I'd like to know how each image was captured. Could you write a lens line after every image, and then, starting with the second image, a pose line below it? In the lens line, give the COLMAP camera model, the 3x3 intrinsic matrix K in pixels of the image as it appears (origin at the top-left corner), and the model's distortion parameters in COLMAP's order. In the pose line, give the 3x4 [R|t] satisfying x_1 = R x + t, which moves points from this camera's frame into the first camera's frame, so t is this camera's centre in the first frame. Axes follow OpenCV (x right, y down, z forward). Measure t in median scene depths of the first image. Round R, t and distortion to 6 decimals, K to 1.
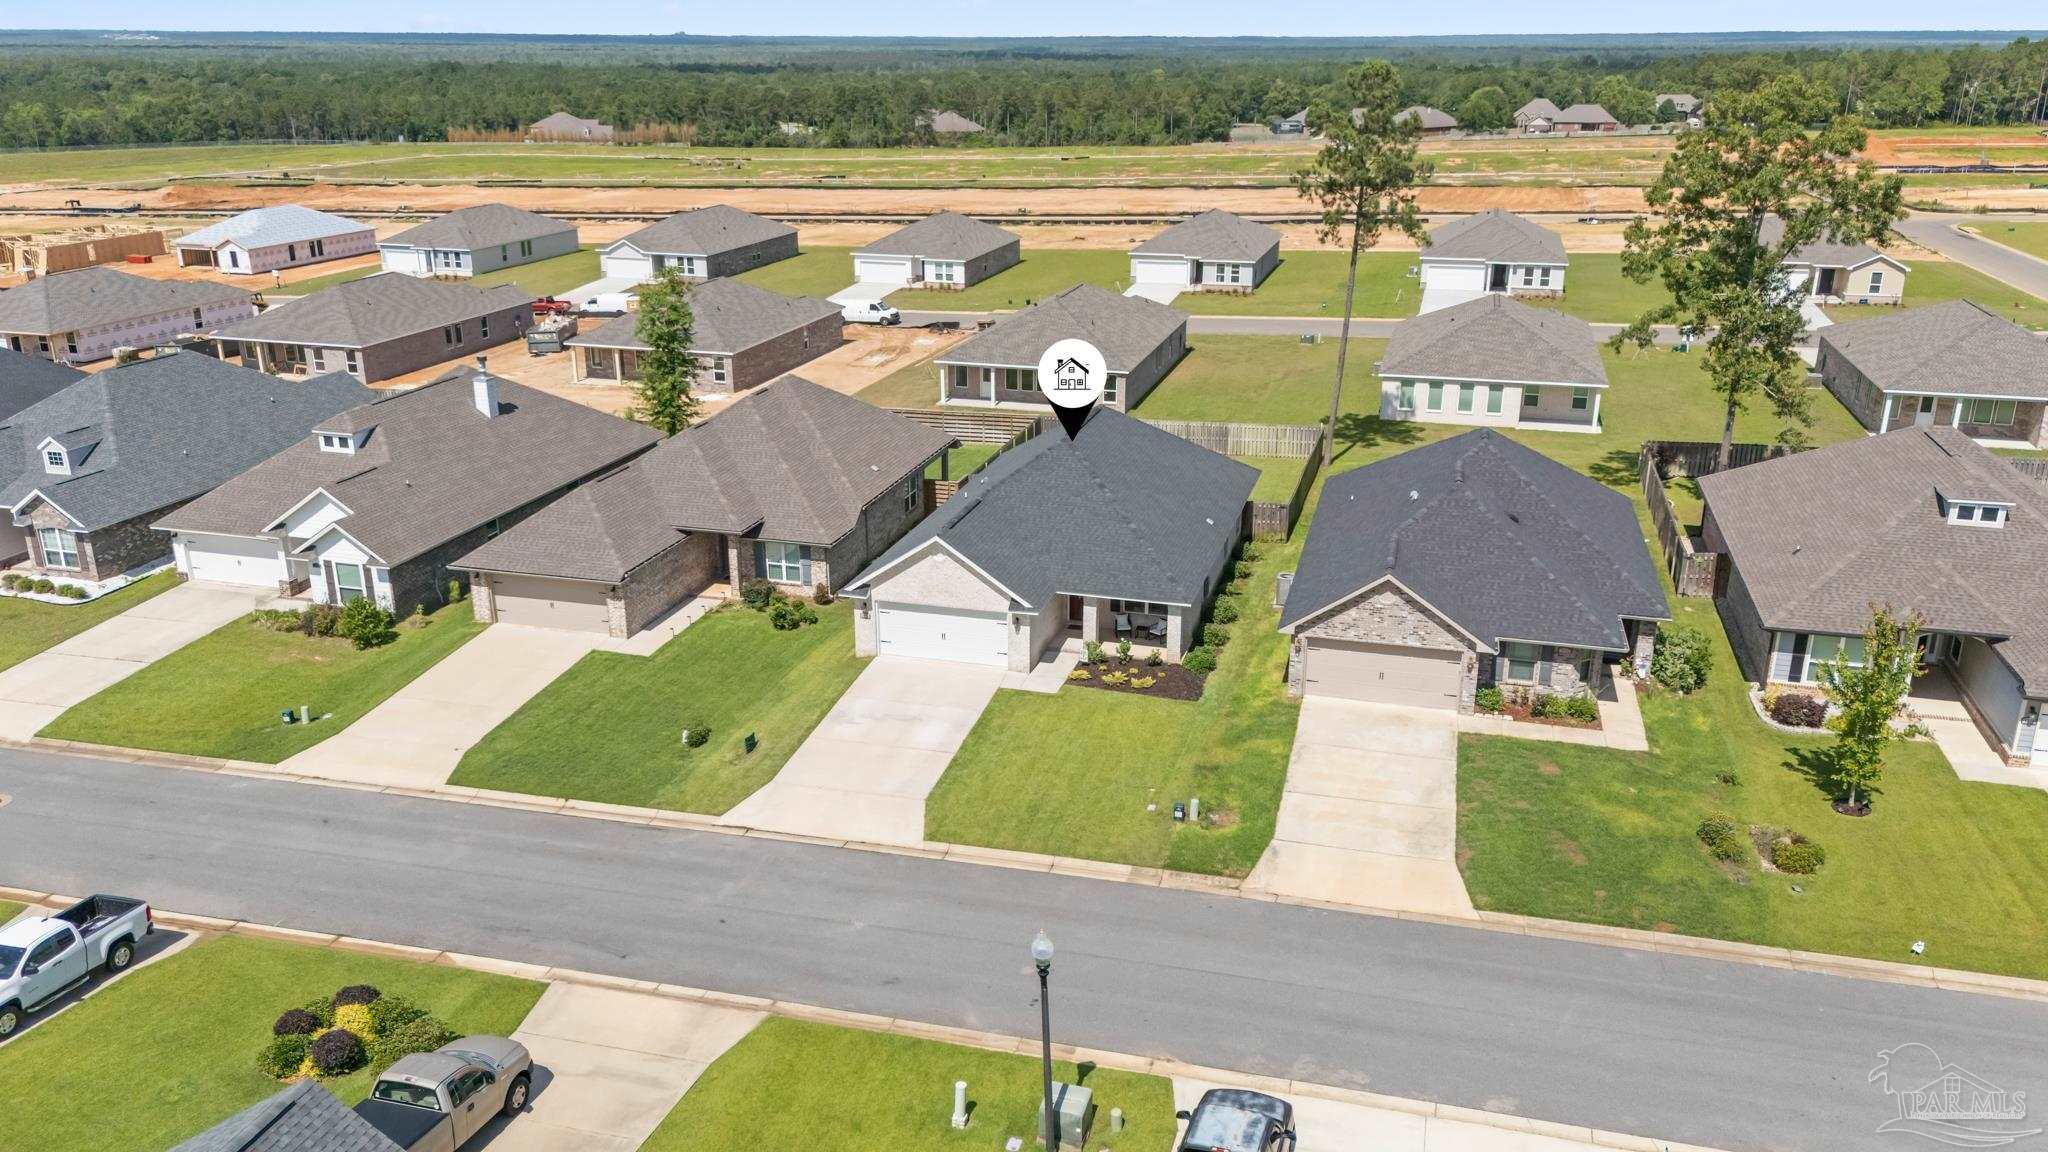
lens RADIAL K [[1523.7, 0, 1024.0], [0, 1523.7, 576.0], [0, 0, 1]] dist [0.064830, -0.061174]
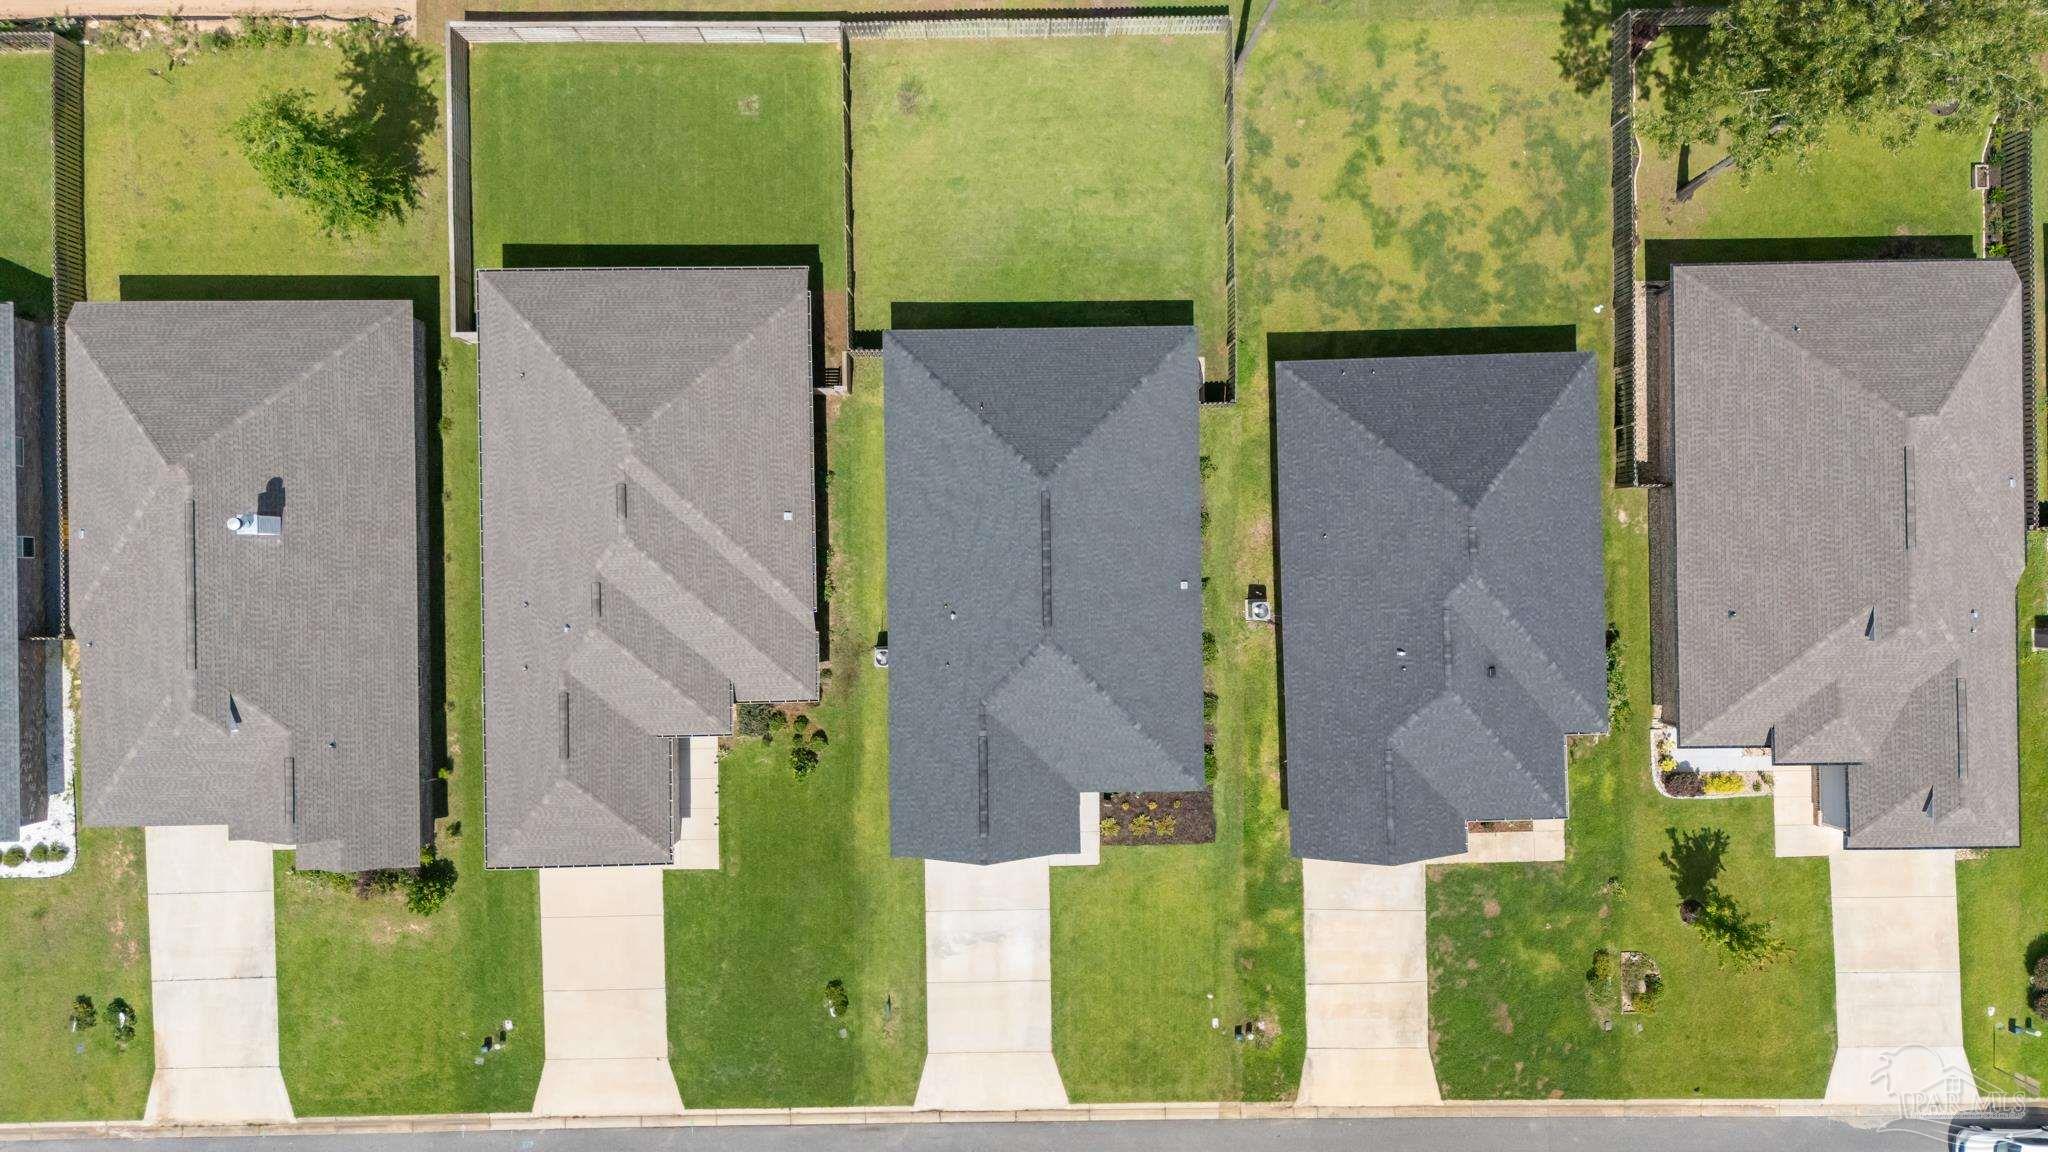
lens RADIAL K [[1513.0, 0, 1024.0], [0, 1513.0, 576.0], [0, 0, 1]] dist [0.062135, -0.055336]
pose [[0.957564, -0.287971, 0.011966, 0.014732], [0.087666, 0.330557, 0.939706, -1.065087], [-0.274564, -0.898780, 0.341775, 0.774499]]
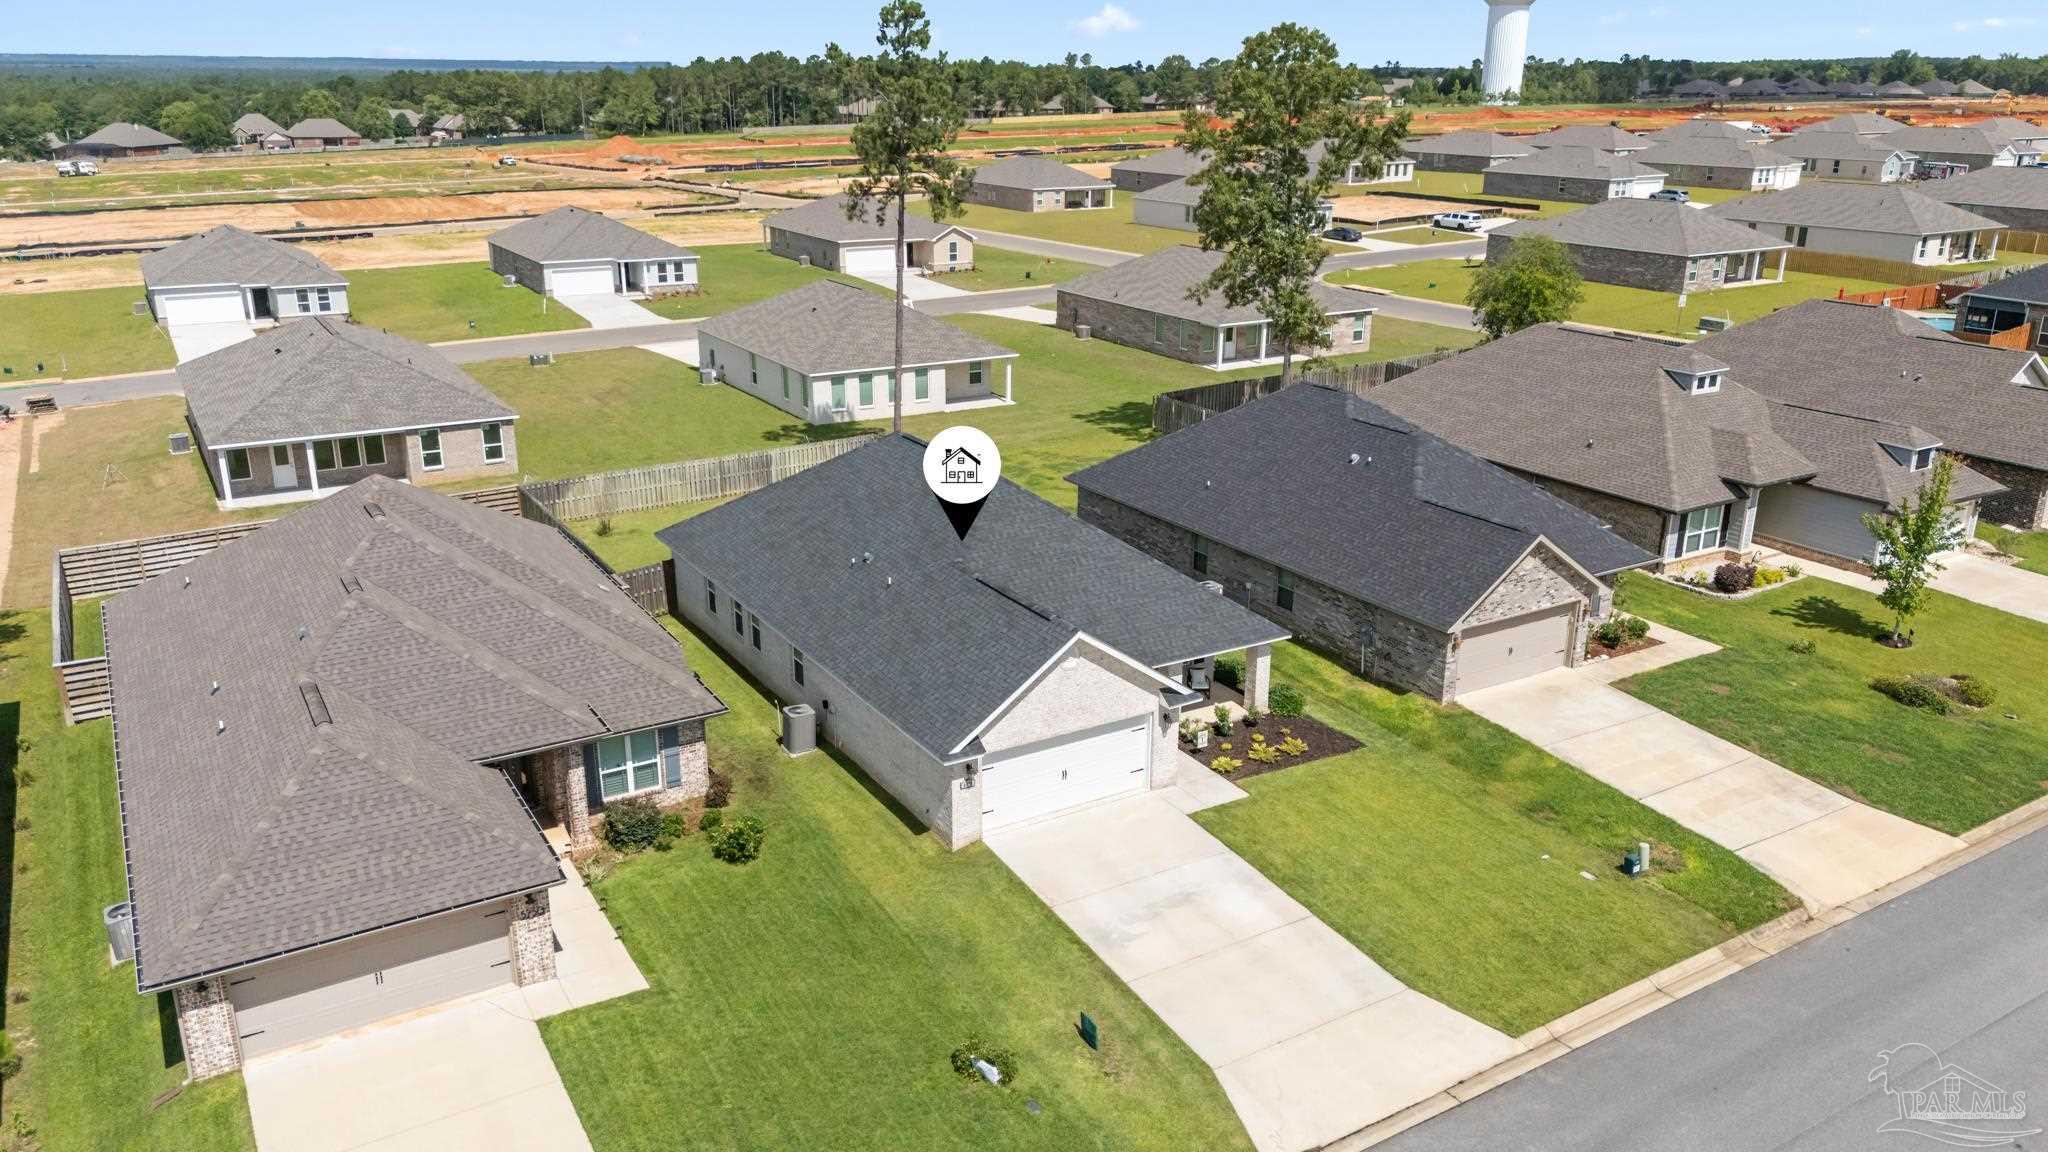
lens RADIAL K [[1513.0, 0, 1024.0], [0, 1513.0, 576.0], [0, 0, 1]] dist [0.062135, -0.055336]
pose [[0.682513, -0.226490, 0.694895, -0.514140], [0.234791, 0.968322, 0.085002, -0.108355], [-0.692134, 0.105140, 0.714070, 0.514233]]
